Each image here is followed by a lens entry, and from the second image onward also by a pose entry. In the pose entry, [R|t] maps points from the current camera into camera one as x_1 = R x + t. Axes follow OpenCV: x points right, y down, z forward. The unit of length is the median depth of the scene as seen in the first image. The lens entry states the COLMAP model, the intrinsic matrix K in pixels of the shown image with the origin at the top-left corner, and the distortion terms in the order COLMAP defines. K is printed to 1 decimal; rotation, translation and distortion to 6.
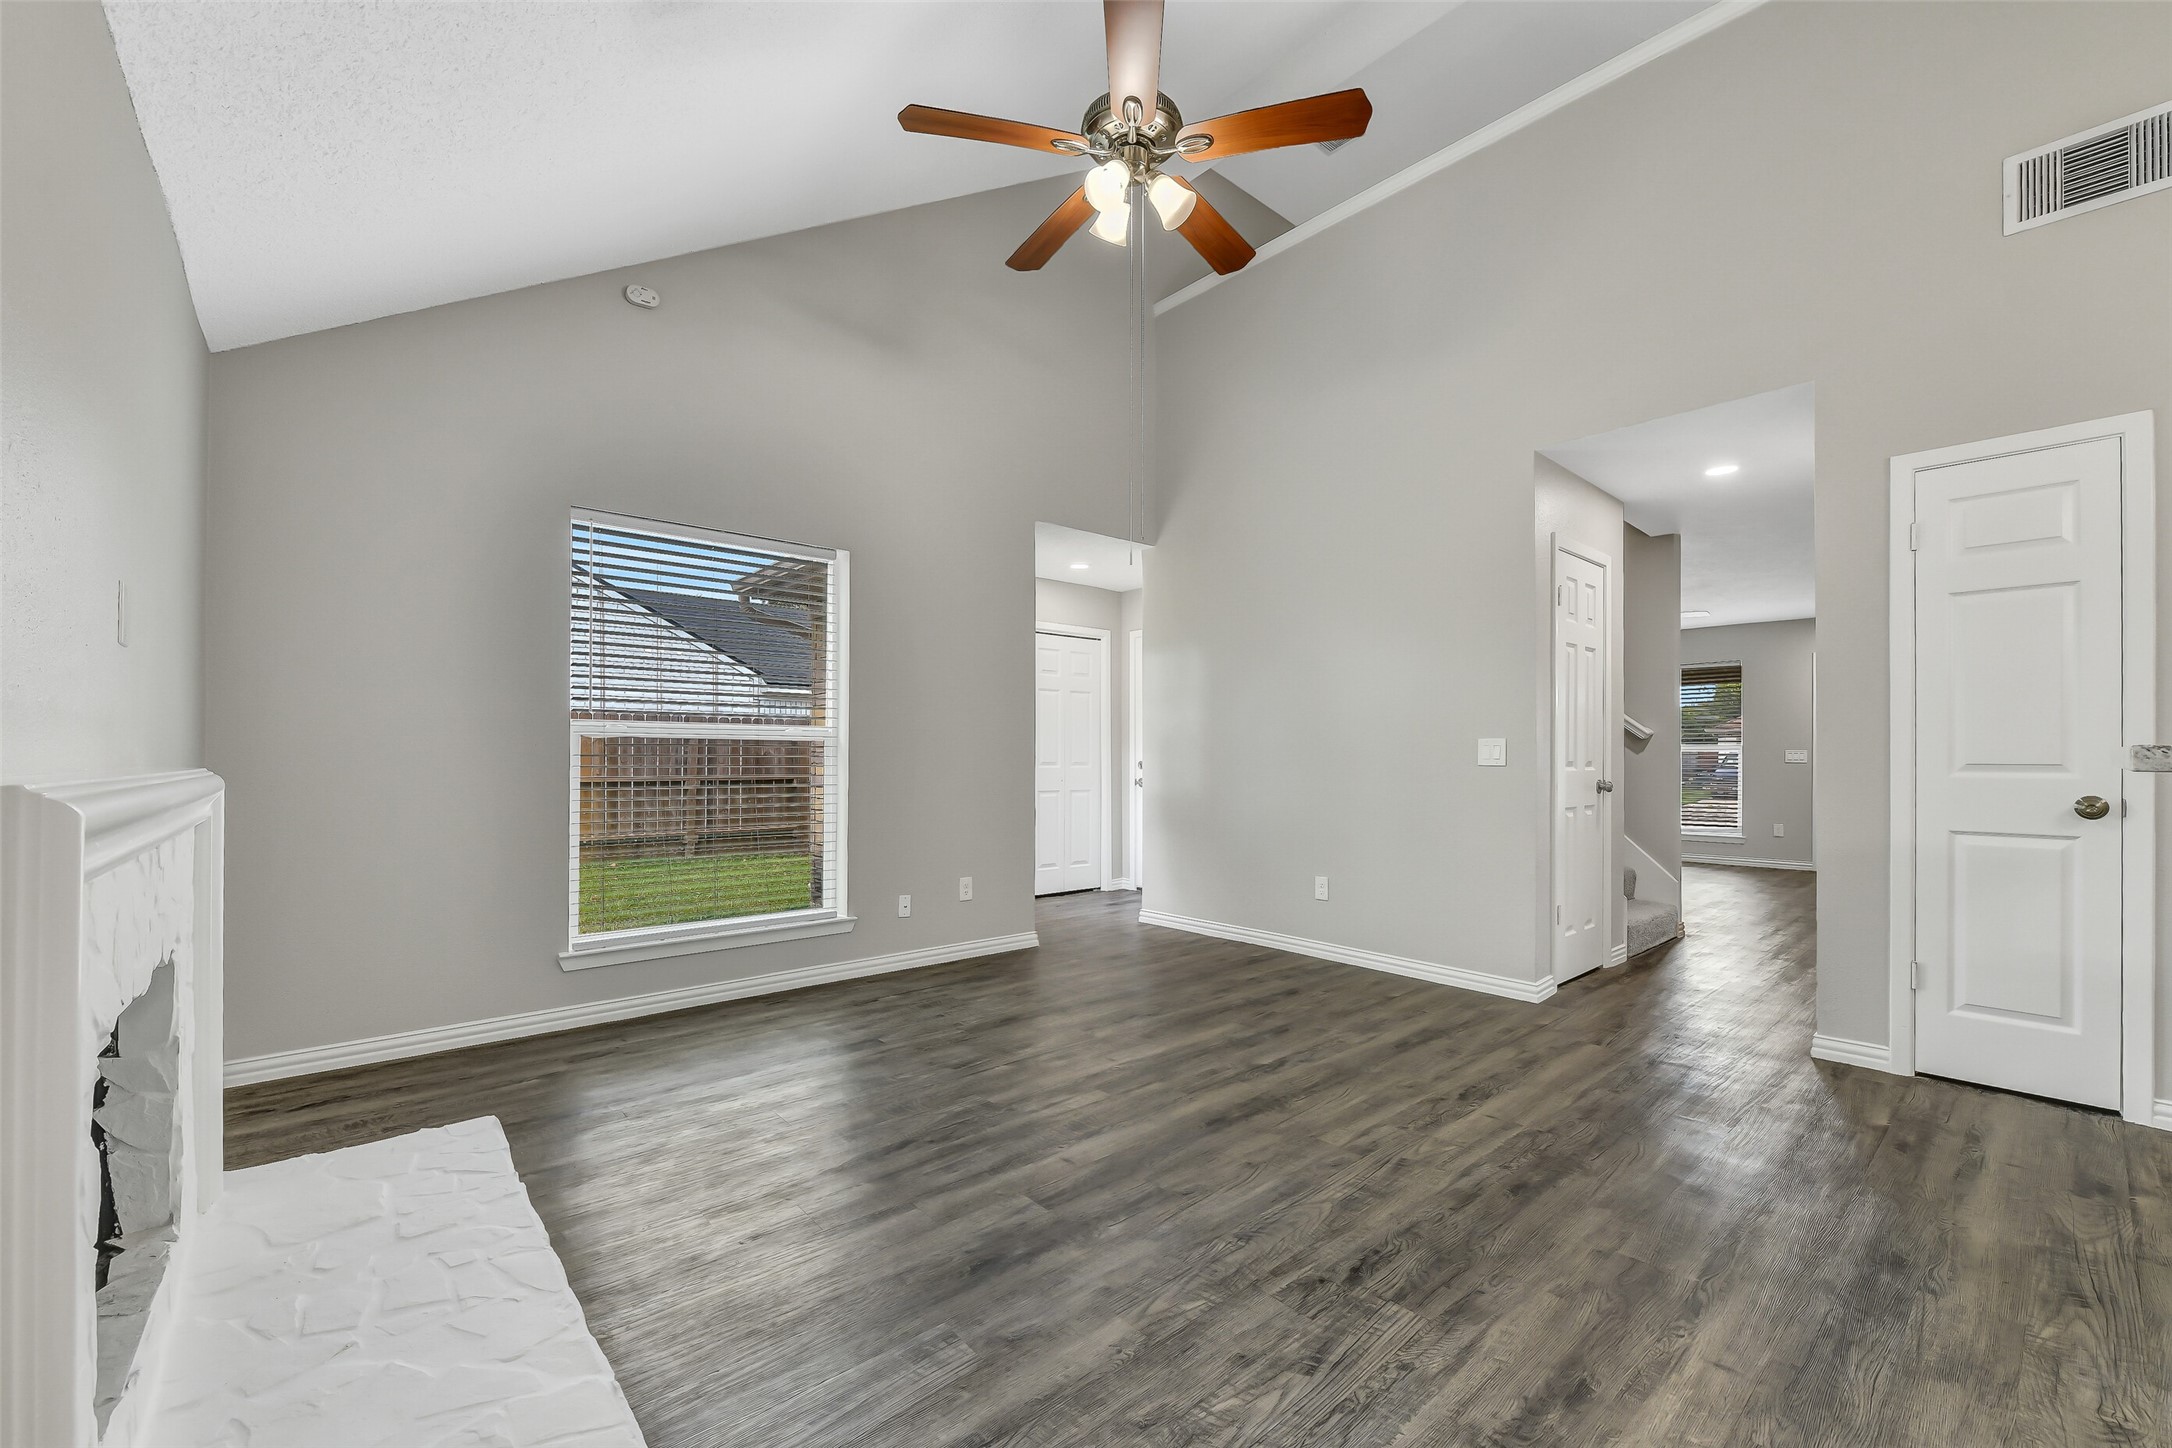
lens RADIAL K [[870.6, 0, 1091.7], [0, 870.6, 752.4], [0, 0, 1]] dist [-0.008040, -0.000391]
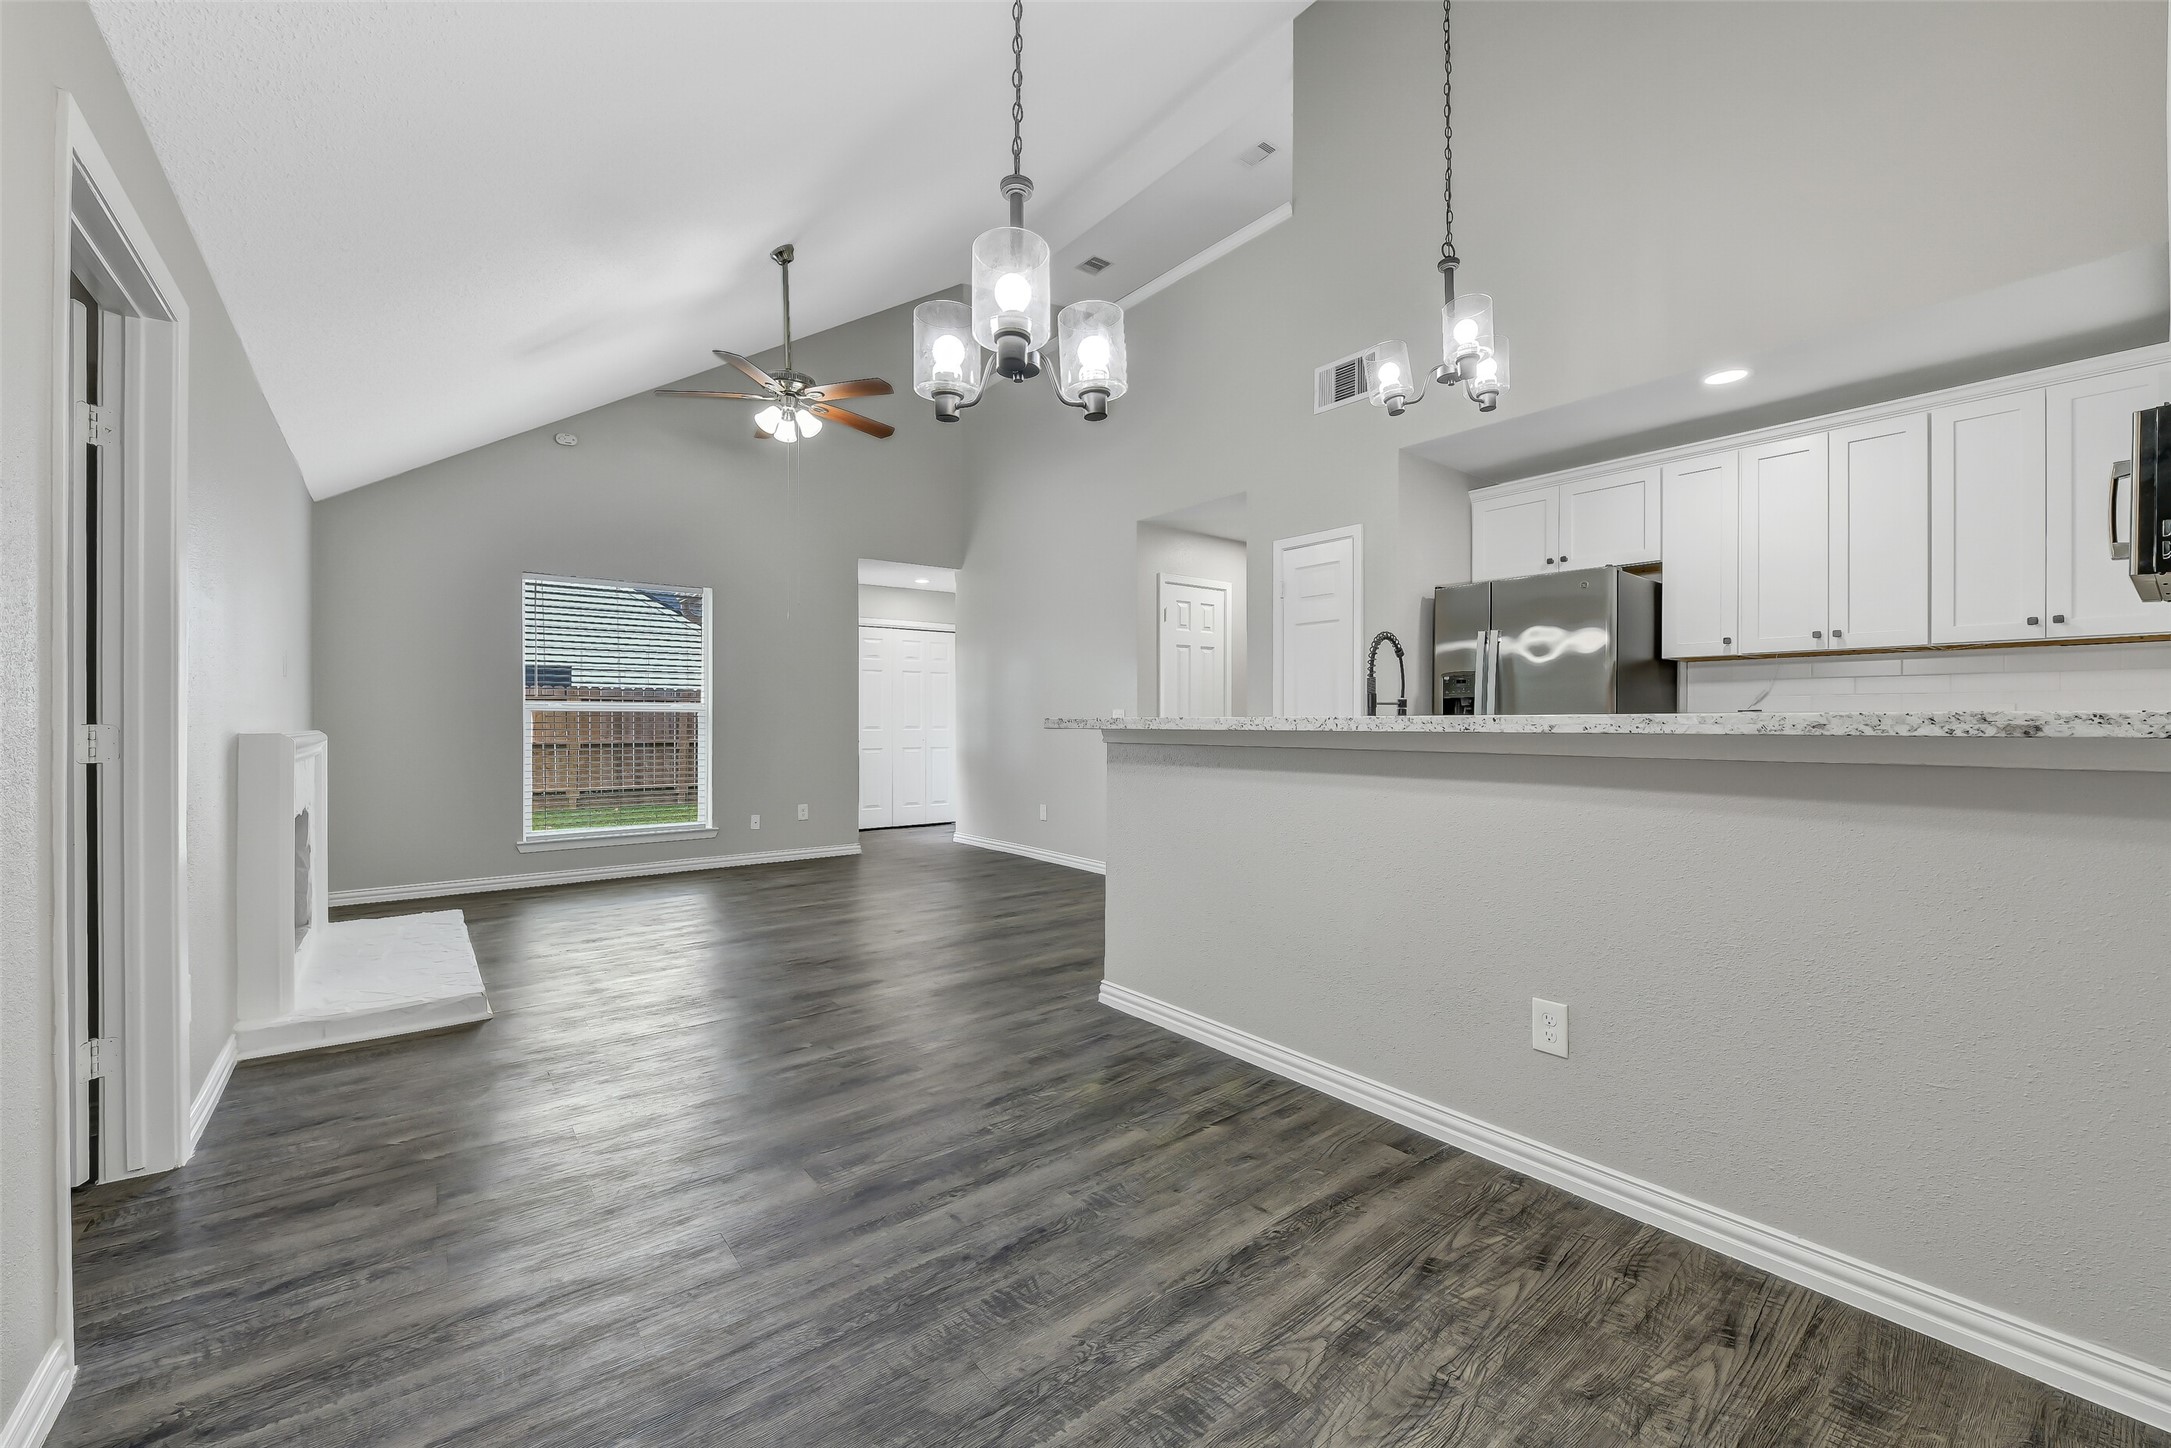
lens RADIAL K [[860.0, 0, 1091.1], [0, 860.0, 724.8], [0, 0, 1]] dist [-0.009698, -0.000209]
pose [[0.998703, -0.003283, -0.050815, 0.696895], [0.003735, 0.999954, 0.008797, -0.004213], [0.050784, -0.008975, 0.998669, -0.712339]]
